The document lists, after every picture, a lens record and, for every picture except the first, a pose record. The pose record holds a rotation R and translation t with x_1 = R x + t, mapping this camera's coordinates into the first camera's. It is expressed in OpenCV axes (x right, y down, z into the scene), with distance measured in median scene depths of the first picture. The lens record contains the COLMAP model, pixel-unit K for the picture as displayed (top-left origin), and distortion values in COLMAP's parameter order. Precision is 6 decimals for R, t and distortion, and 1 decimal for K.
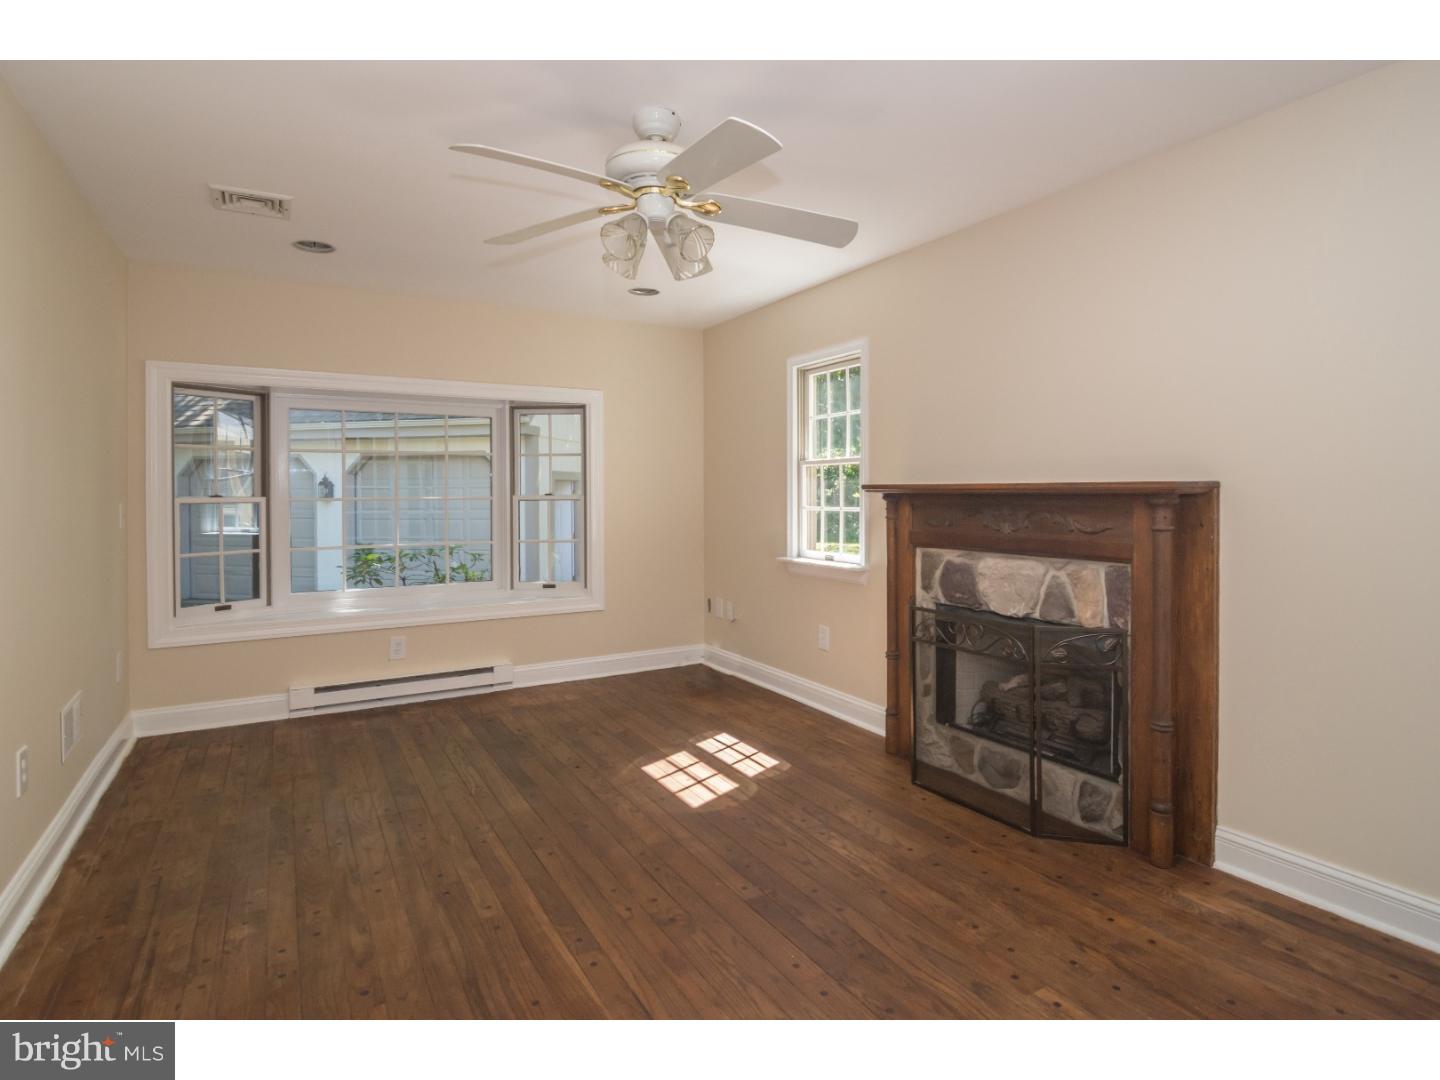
lens RADIAL K [[785.5, 0, 717.0], [0, 785.5, 500.2], [0, 0, 1]] dist [-0.023966, -0.000565]
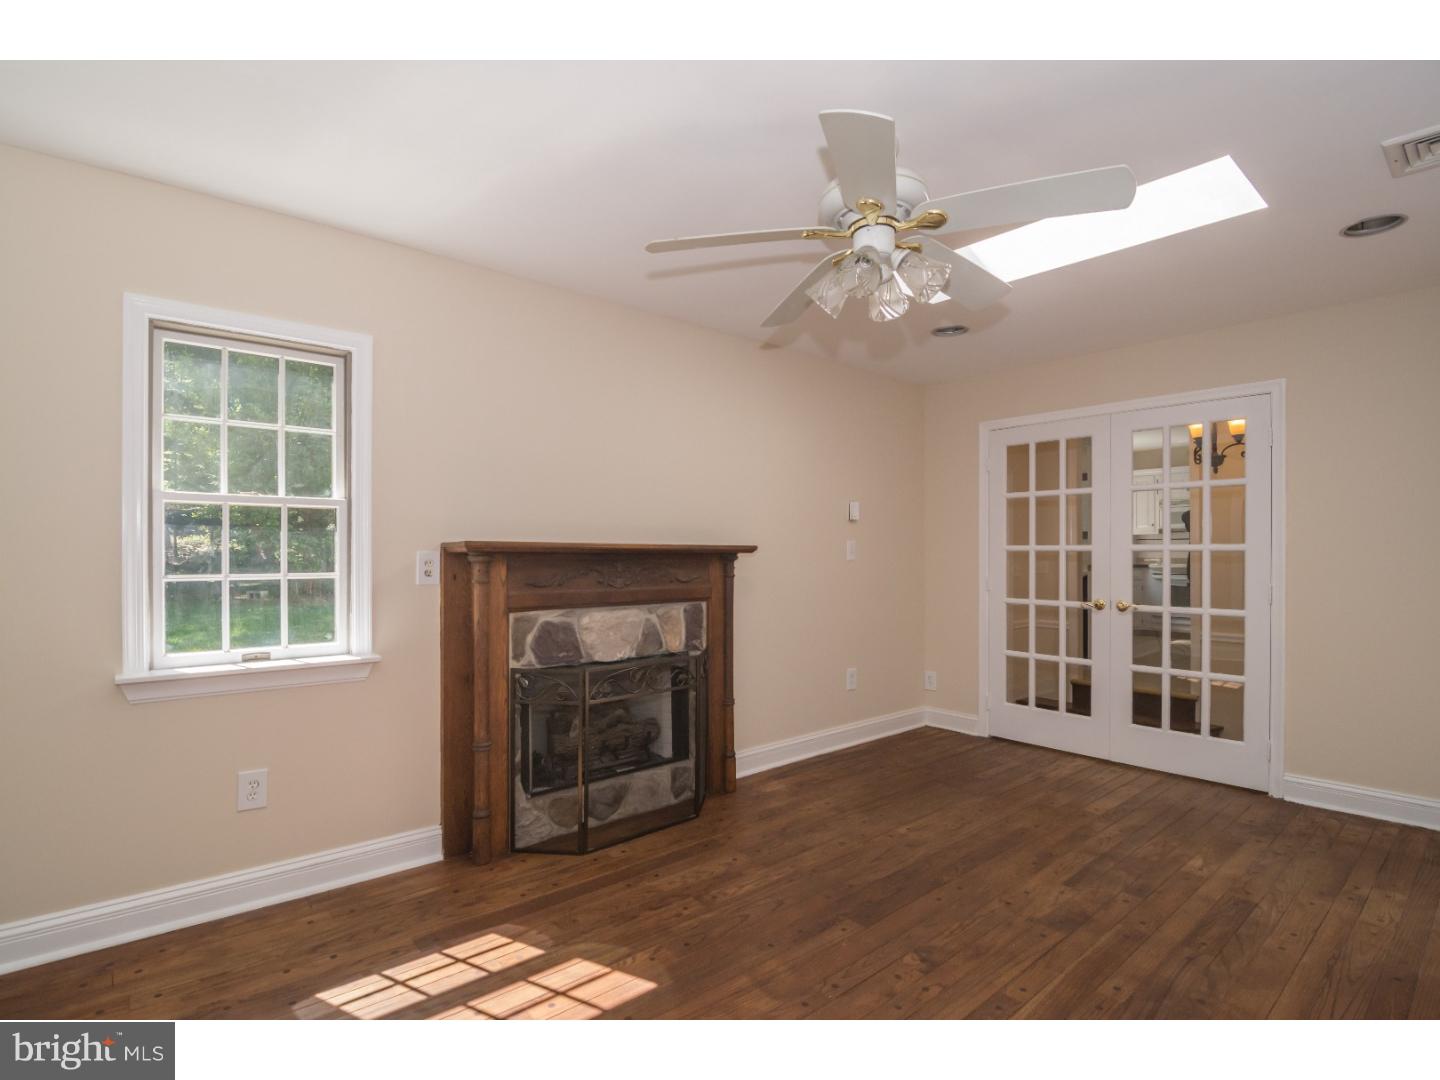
lens RADIAL K [[738.2, 0, 720.0], [0, 738.2, 540.0], [0, 0, 1]] dist [-0.022658, -0.000103]
pose [[-0.222925, 0.018647, 0.974657, -0.703789], [0.006088, 0.999824, -0.017736, -0.007373], [-0.974817, 0.001980, -0.222999, 1.082703]]
